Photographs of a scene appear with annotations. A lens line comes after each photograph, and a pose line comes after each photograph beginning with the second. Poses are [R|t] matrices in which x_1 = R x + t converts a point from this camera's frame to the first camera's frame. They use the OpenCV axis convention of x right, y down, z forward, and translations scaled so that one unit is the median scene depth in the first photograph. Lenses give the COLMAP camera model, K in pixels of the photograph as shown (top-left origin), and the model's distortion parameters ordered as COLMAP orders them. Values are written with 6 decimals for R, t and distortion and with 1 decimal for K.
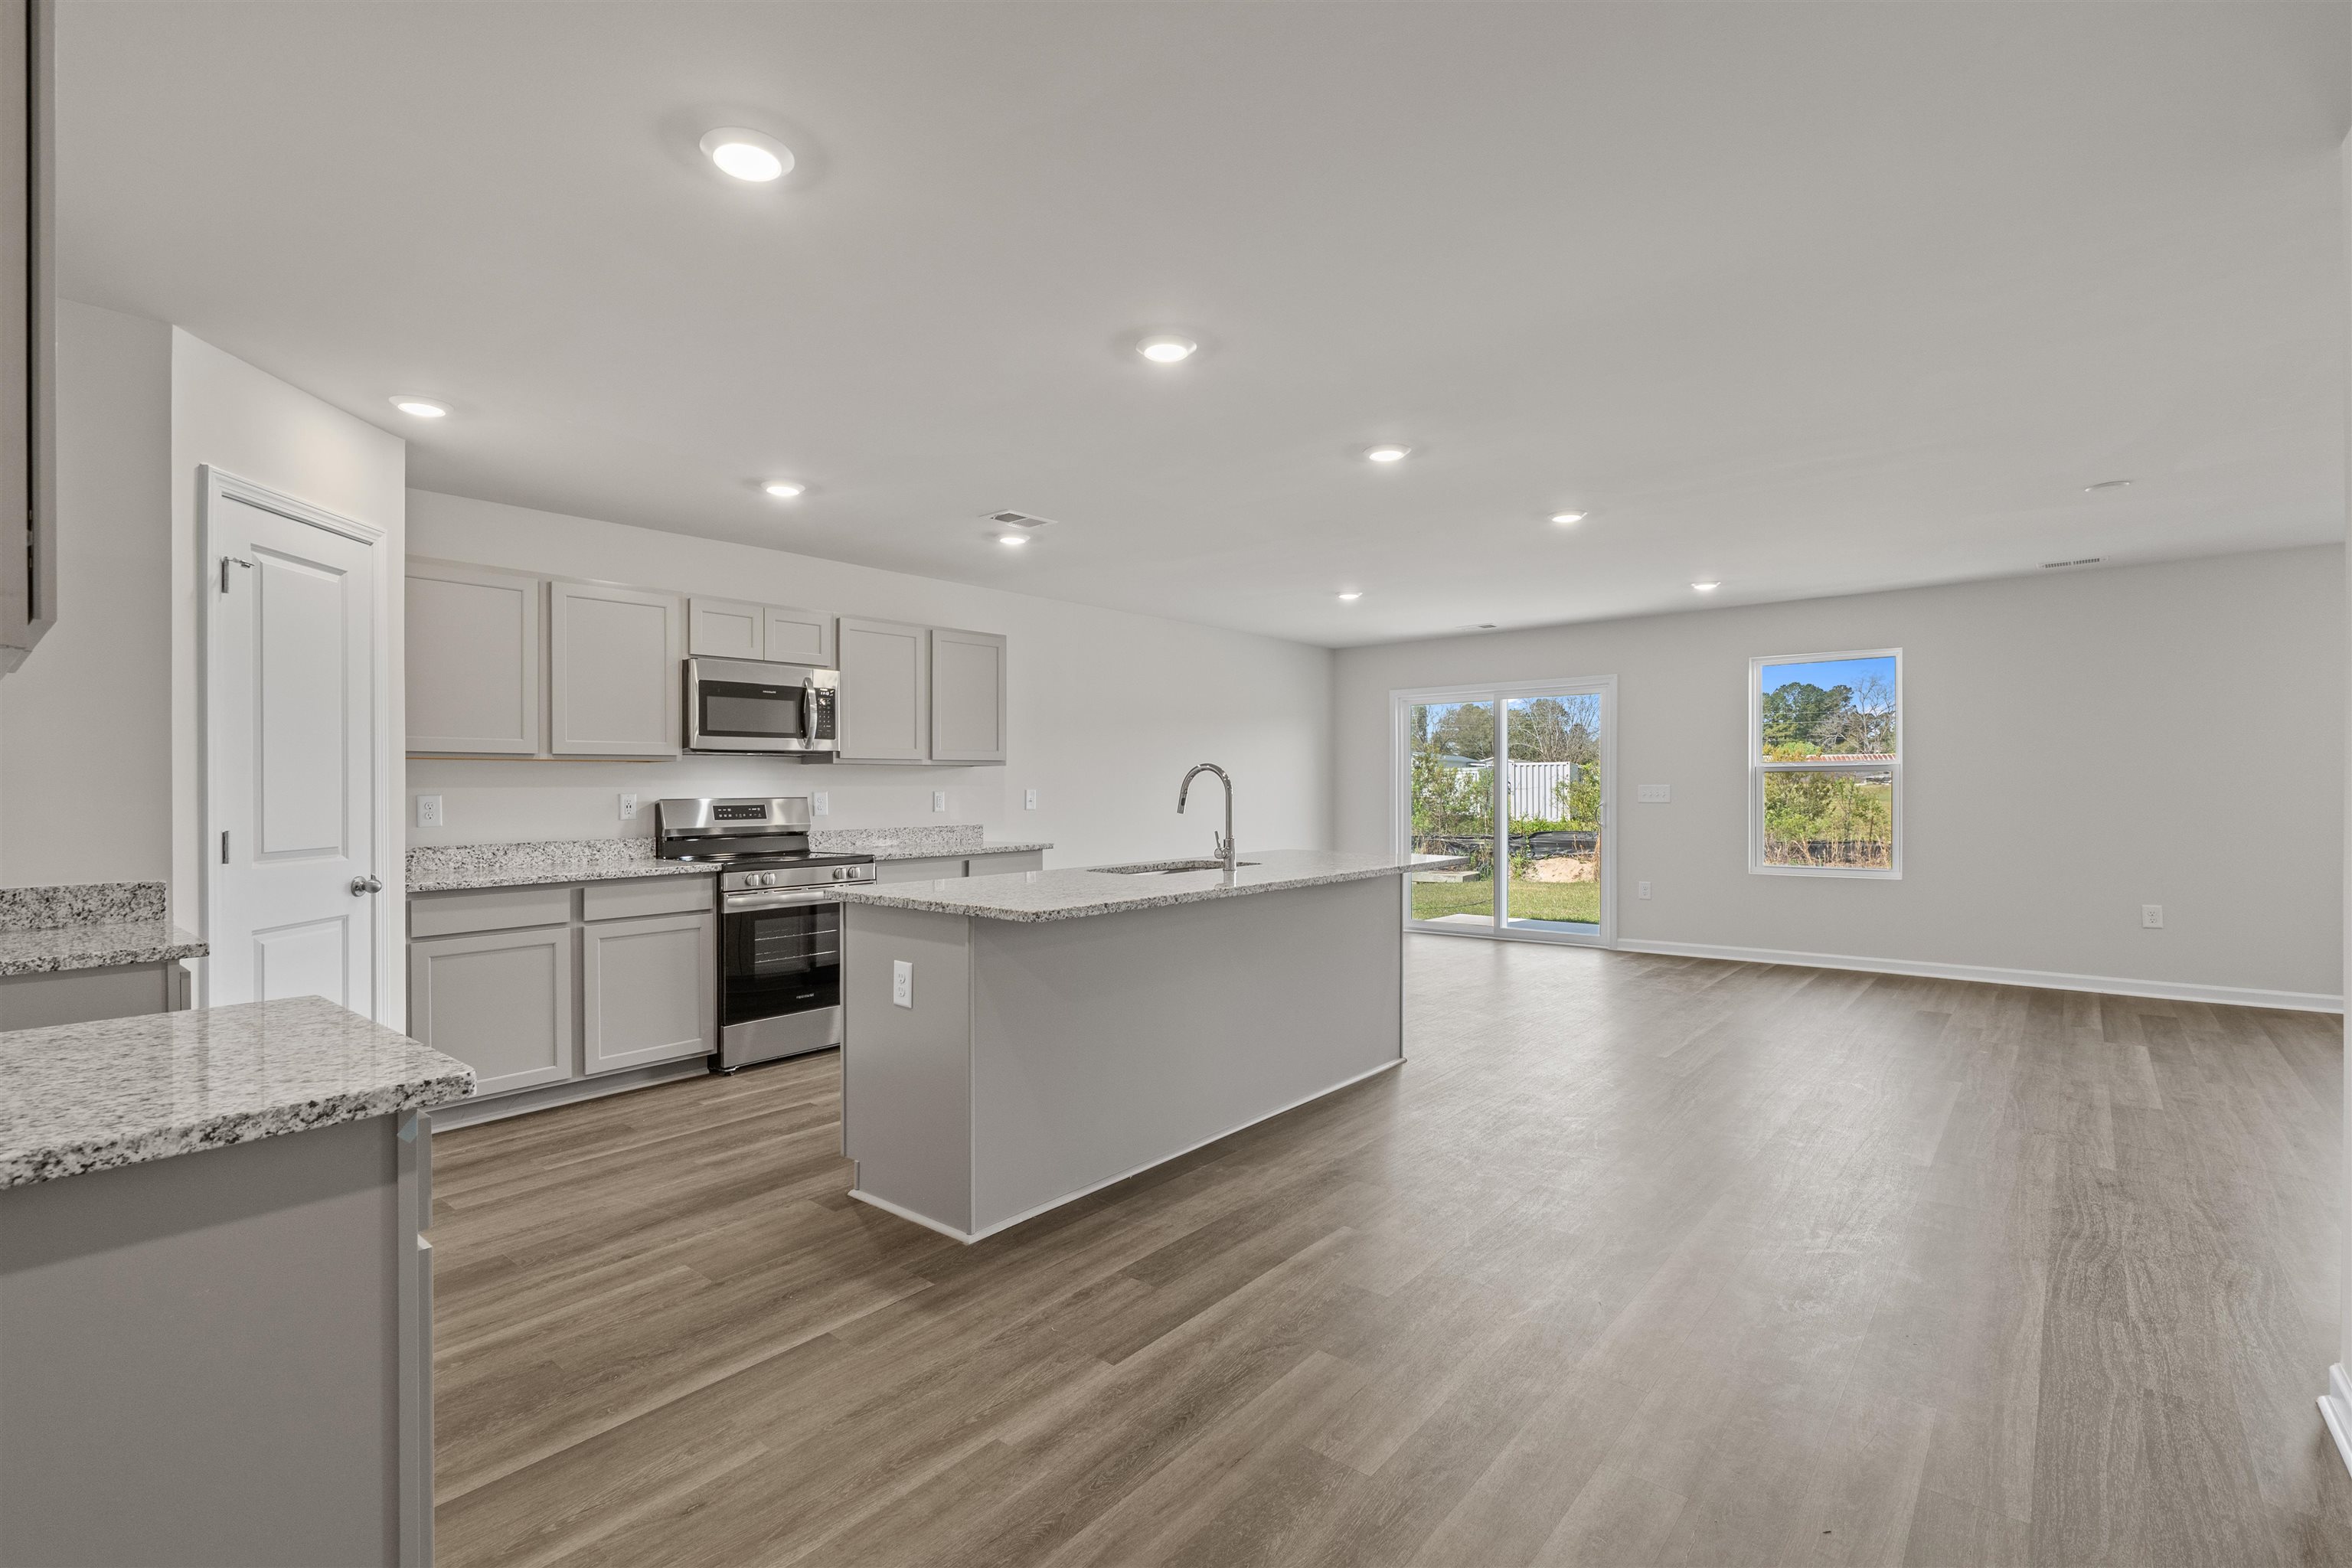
lens RADIAL K [[1066.1, 0, 1176.0], [0, 1066.1, 784.0], [0, 0, 1]] dist [-0.002980, -0.000149]
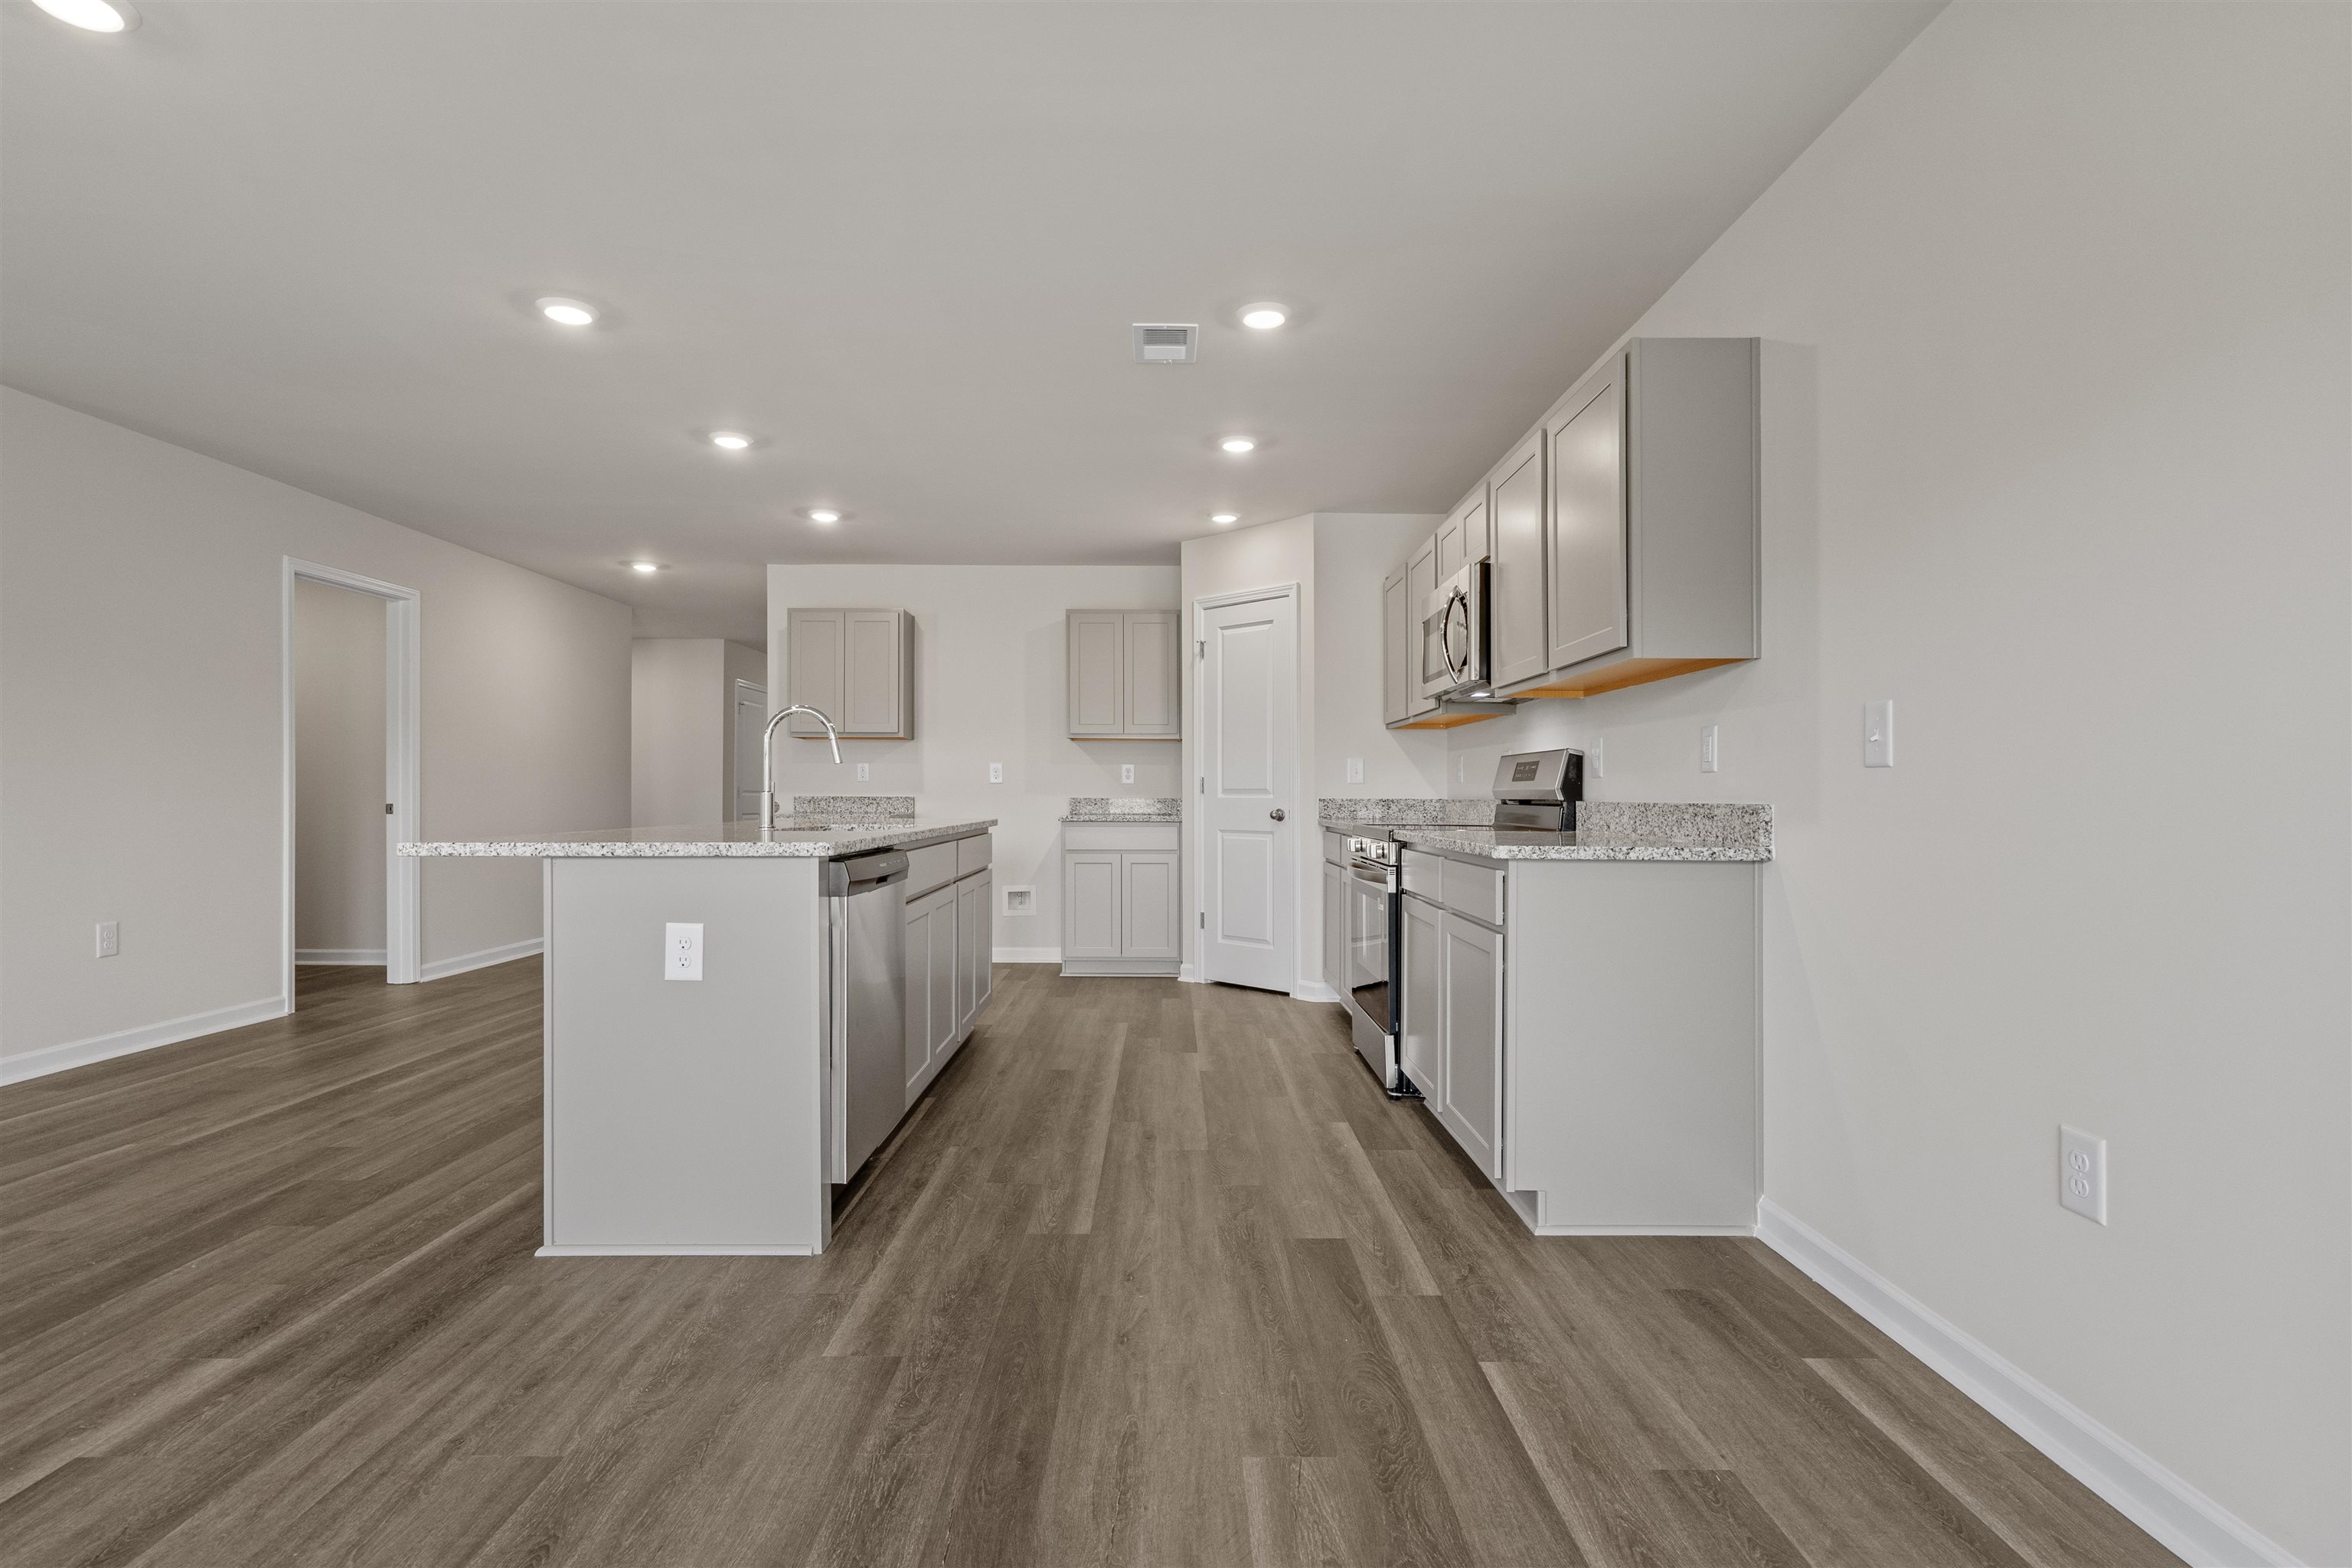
lens RADIAL K [[1144.0, 0, 1174.4], [0, 1144.0, 803.3], [0, 0, 1]] dist [-0.001213, 0.000465]
pose [[-0.760404, 0.011008, -0.649357, 0.343950], [0.004896, 0.999925, 0.011218, 0.044376], [0.649432, 0.005351, -0.760401, 1.652862]]
